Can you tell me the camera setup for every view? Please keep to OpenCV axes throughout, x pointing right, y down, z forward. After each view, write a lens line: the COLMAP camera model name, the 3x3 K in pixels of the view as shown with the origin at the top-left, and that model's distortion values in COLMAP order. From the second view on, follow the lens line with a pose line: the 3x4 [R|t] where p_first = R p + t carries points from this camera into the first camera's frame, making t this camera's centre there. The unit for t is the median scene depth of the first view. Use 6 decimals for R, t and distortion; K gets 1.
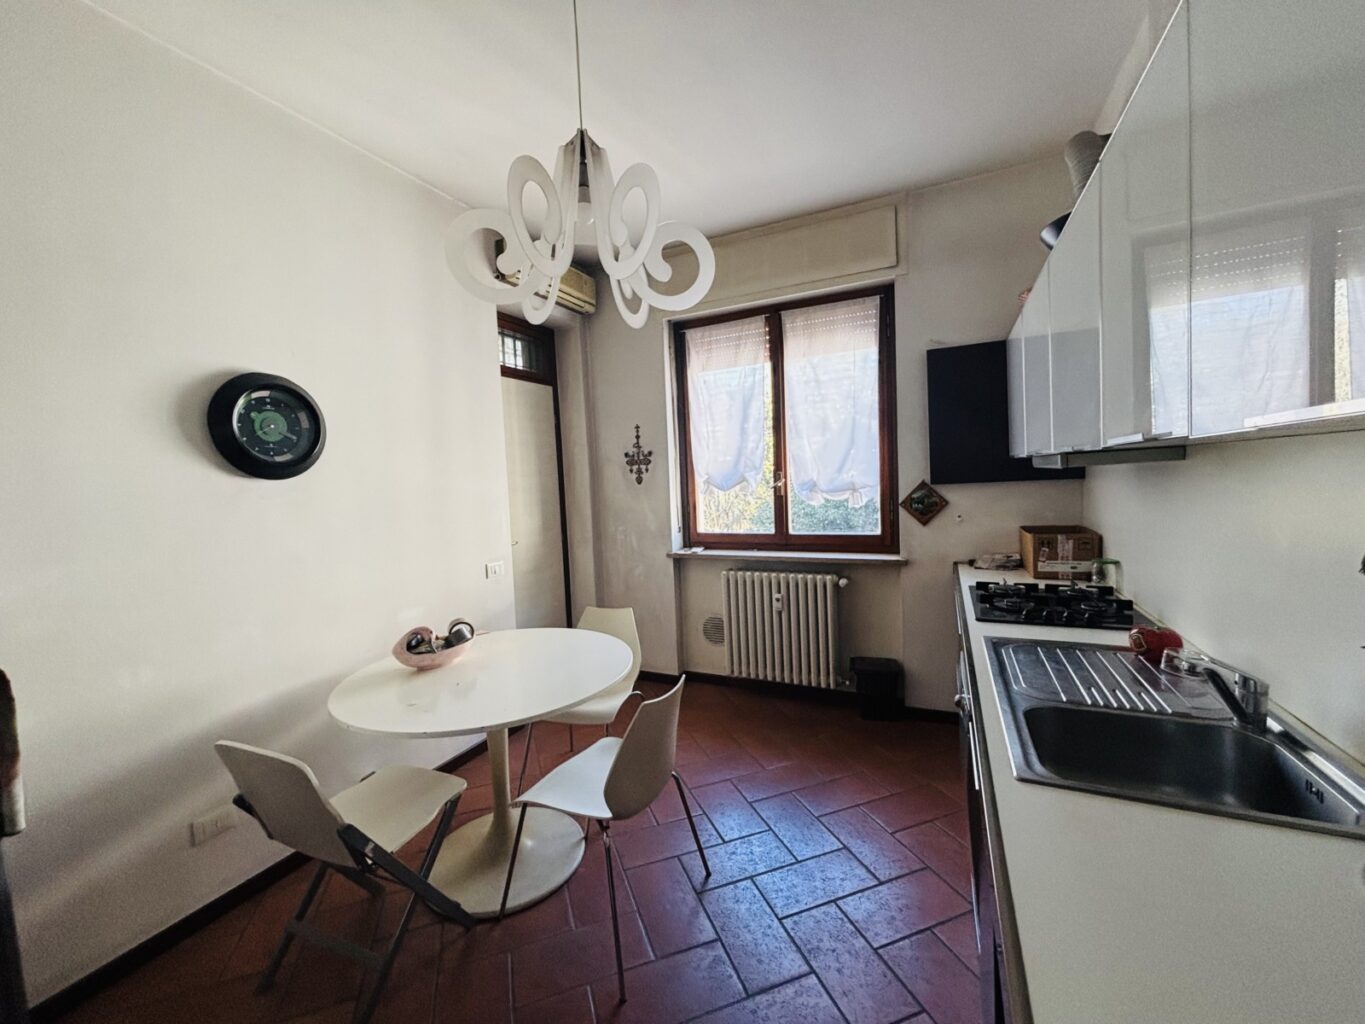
lens RADIAL K [[545.2, 0, 684.5], [0, 545.2, 509.9], [0, 0, 1]] dist [-0.001042, -0.000283]
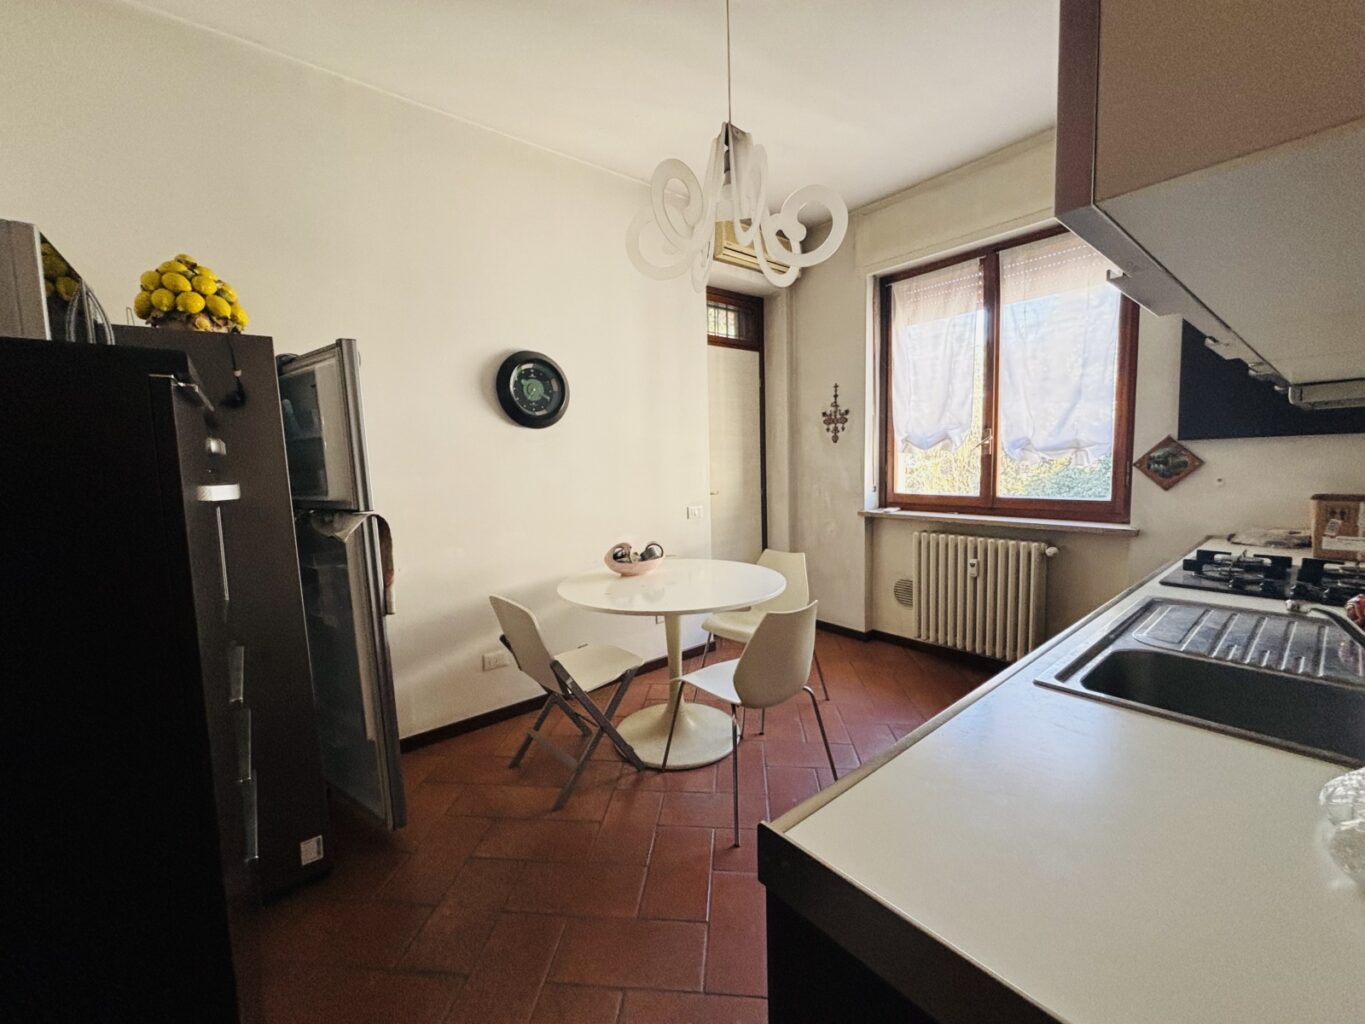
lens RADIAL K [[545.2, 0, 684.5], [0, 545.2, 509.9], [0, 0, 1]] dist [-0.001042, -0.000283]
pose [[0.904233, 0.057834, -0.423106, 0.116215], [-0.036874, 0.997661, 0.057565, 0.034721], [0.425445, -0.036451, 0.904250, -0.061667]]
